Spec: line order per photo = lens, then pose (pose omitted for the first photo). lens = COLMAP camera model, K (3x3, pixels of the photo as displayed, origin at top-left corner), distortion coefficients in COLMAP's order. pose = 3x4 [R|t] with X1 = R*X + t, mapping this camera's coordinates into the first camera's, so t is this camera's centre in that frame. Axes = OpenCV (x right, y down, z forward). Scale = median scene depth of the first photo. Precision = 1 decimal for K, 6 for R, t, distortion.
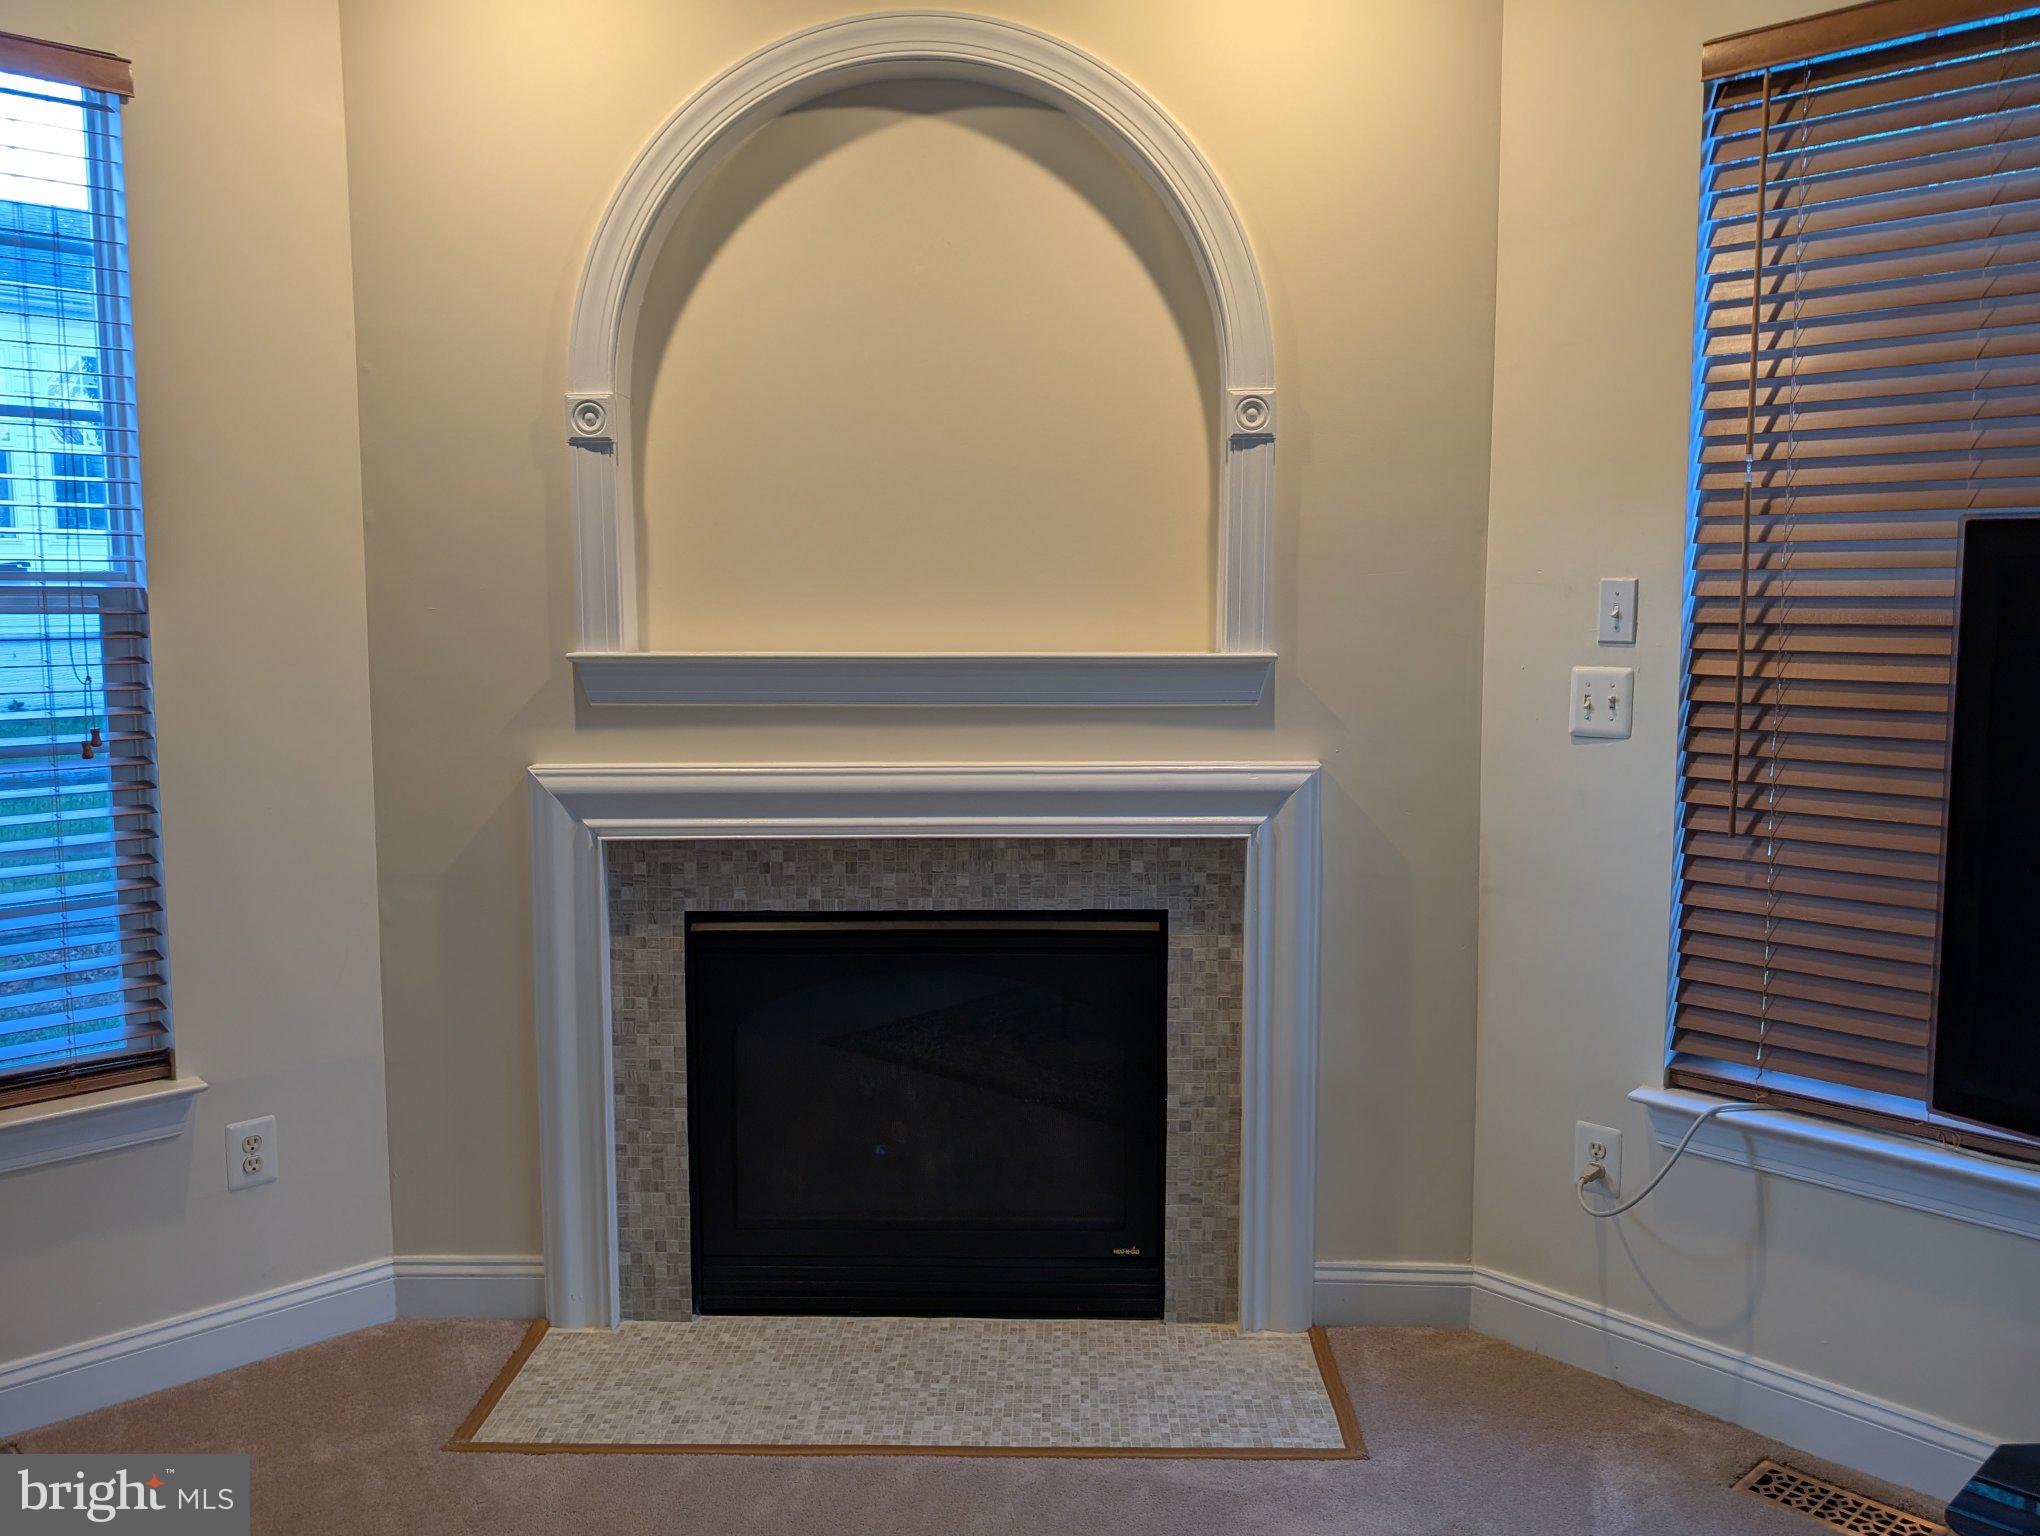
lens RADIAL K [[1673.4, 0, 1051.3], [0, 1673.4, 772.7], [0, 0, 1]] dist [0.074881, -0.185994]
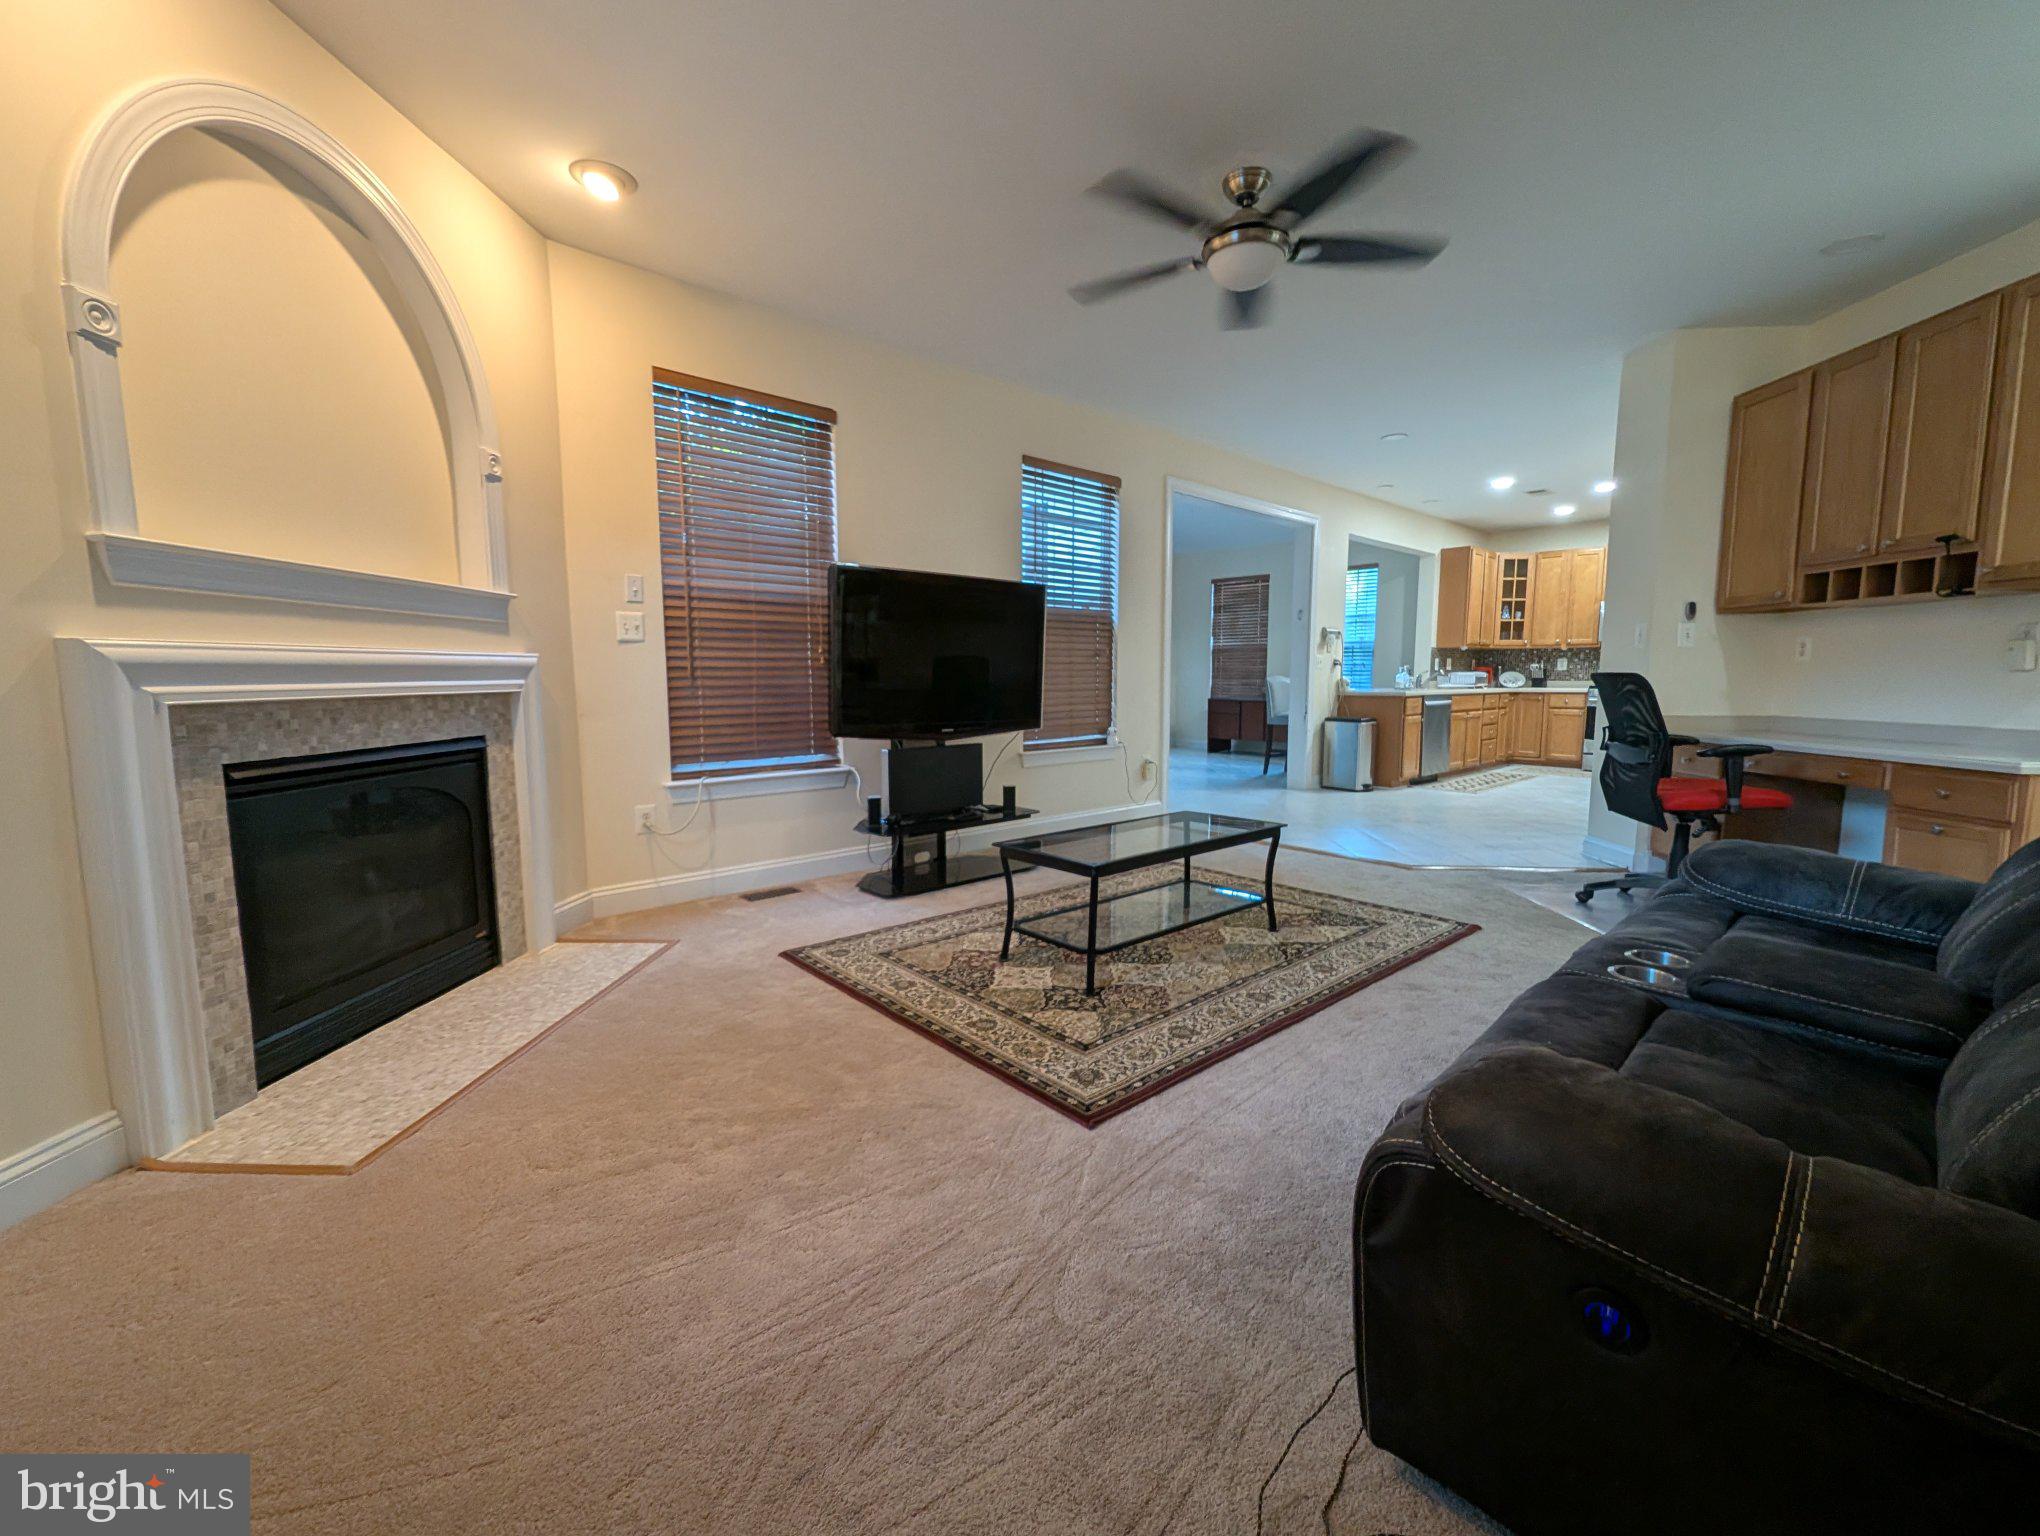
lens RADIAL K [[846.1, 0, 1020.0], [0, 846.1, 768.0], [0, 0, 1]] dist [0.003160, 0.000252]
pose [[0.015187, -0.108190, 0.994014, -0.835194], [0.111115, 0.988154, 0.105855, 0.085944], [-0.993692, 0.108842, 0.027029, 0.416498]]
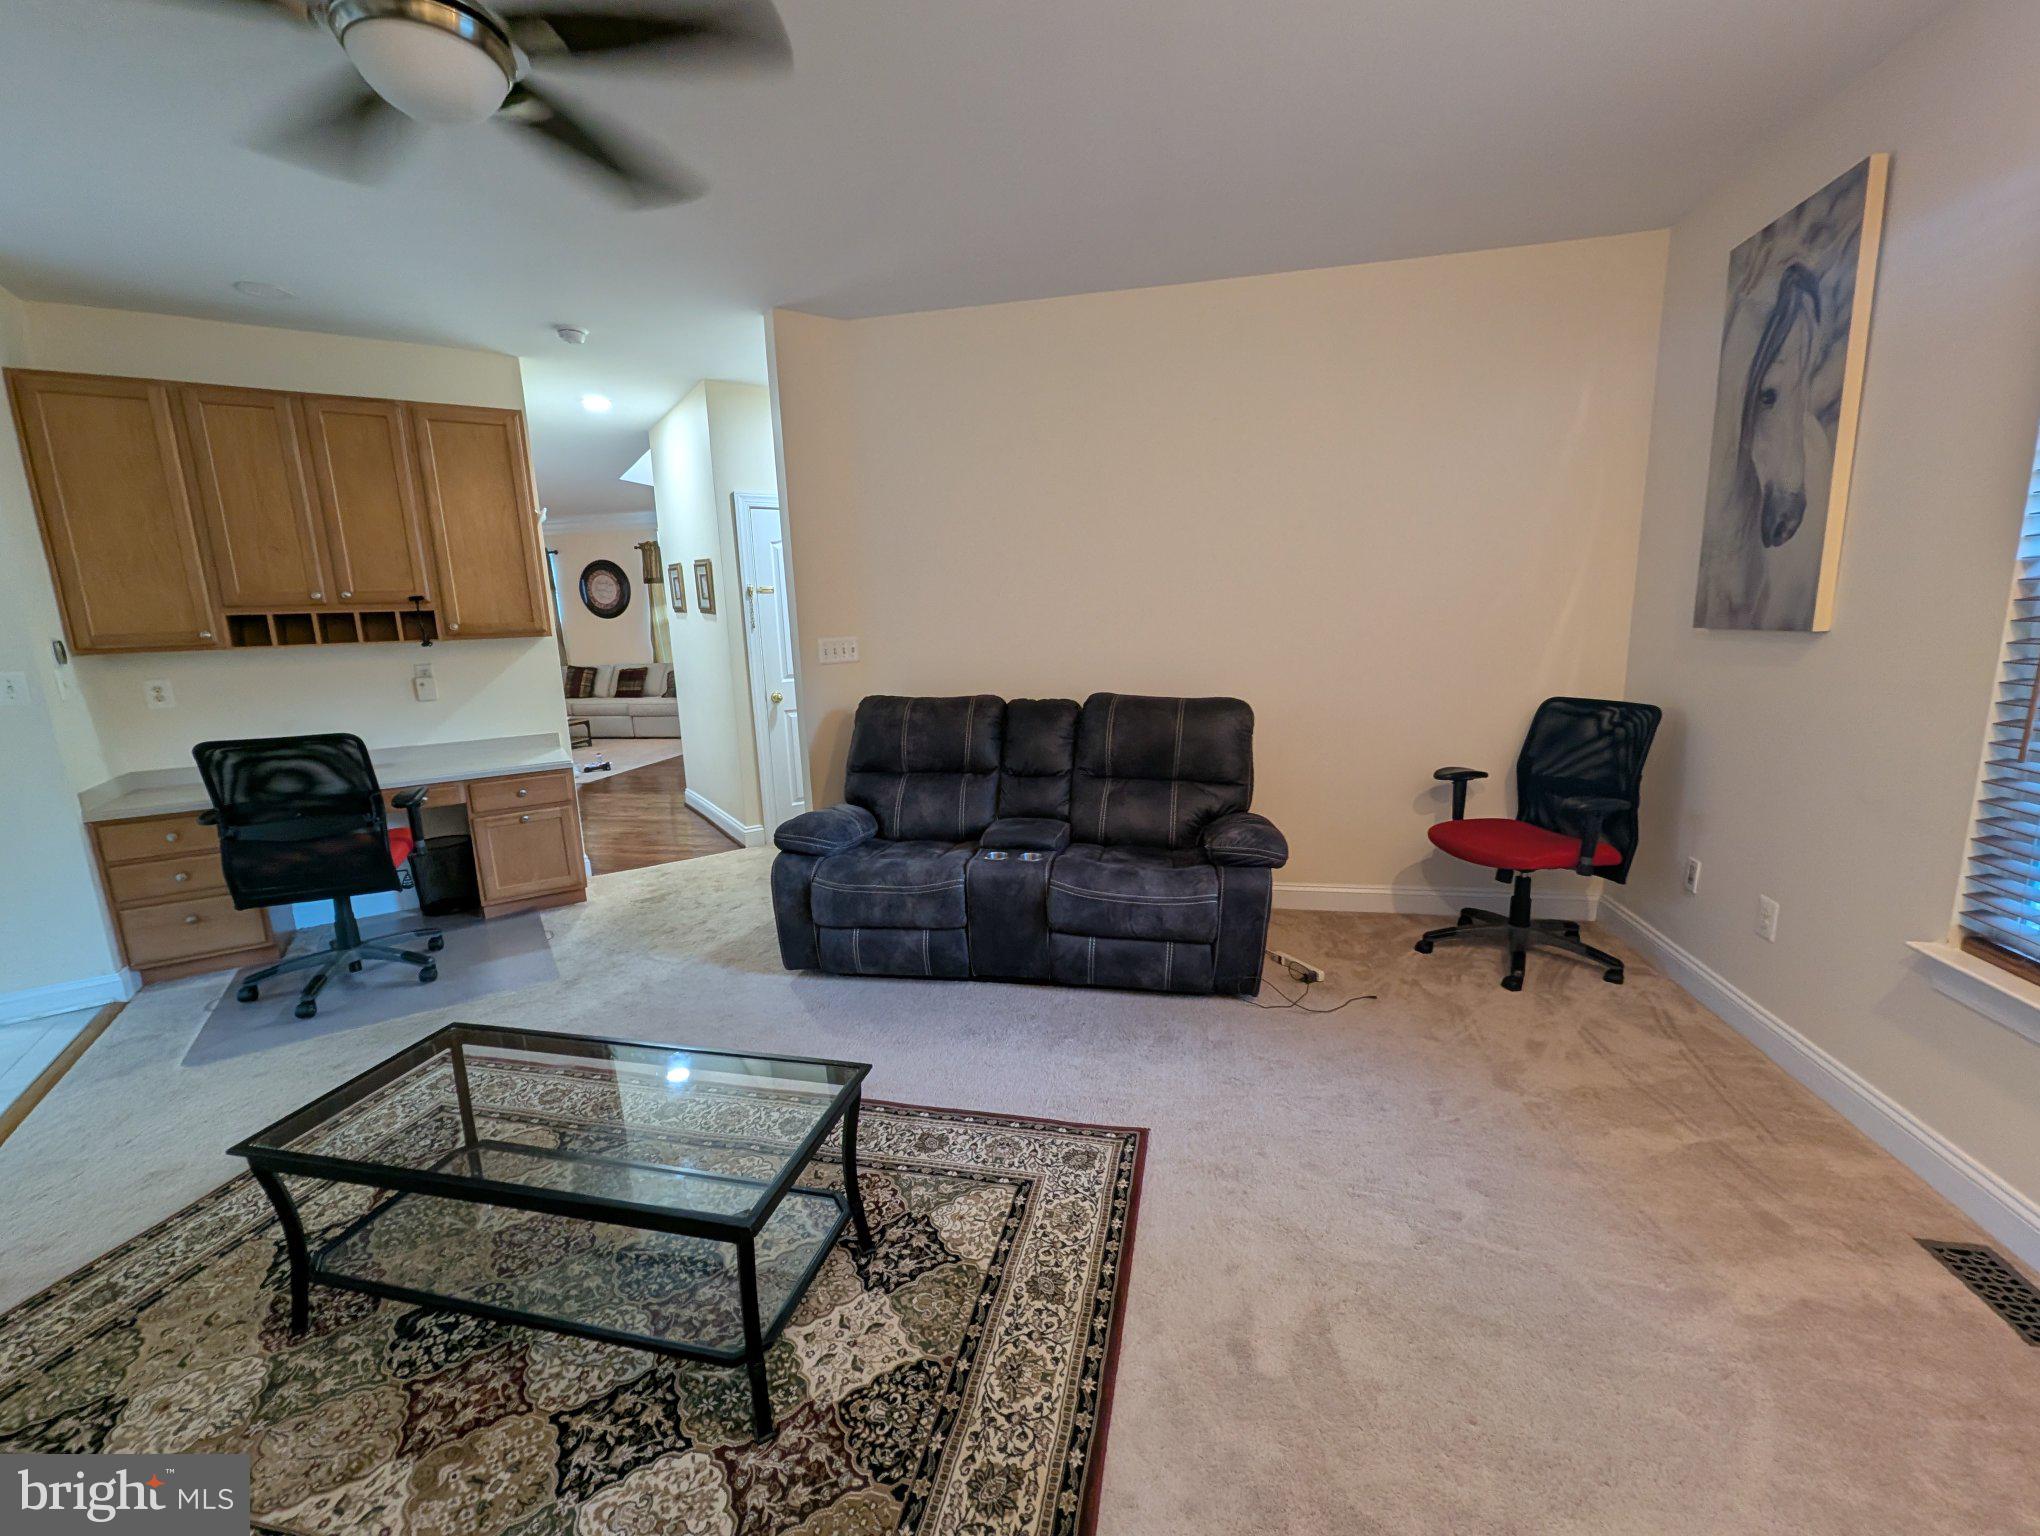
lens RADIAL K [[846.1, 0, 1020.0], [0, 846.1, 768.0], [0, 0, 1]] dist [0.003160, 0.000252]
pose [[-0.821604, 0.134085, -0.554066, 0.186679], [-0.029746, 0.960536, 0.276560, -0.082655], [0.569283, 0.243704, -0.785191, 0.840101]]
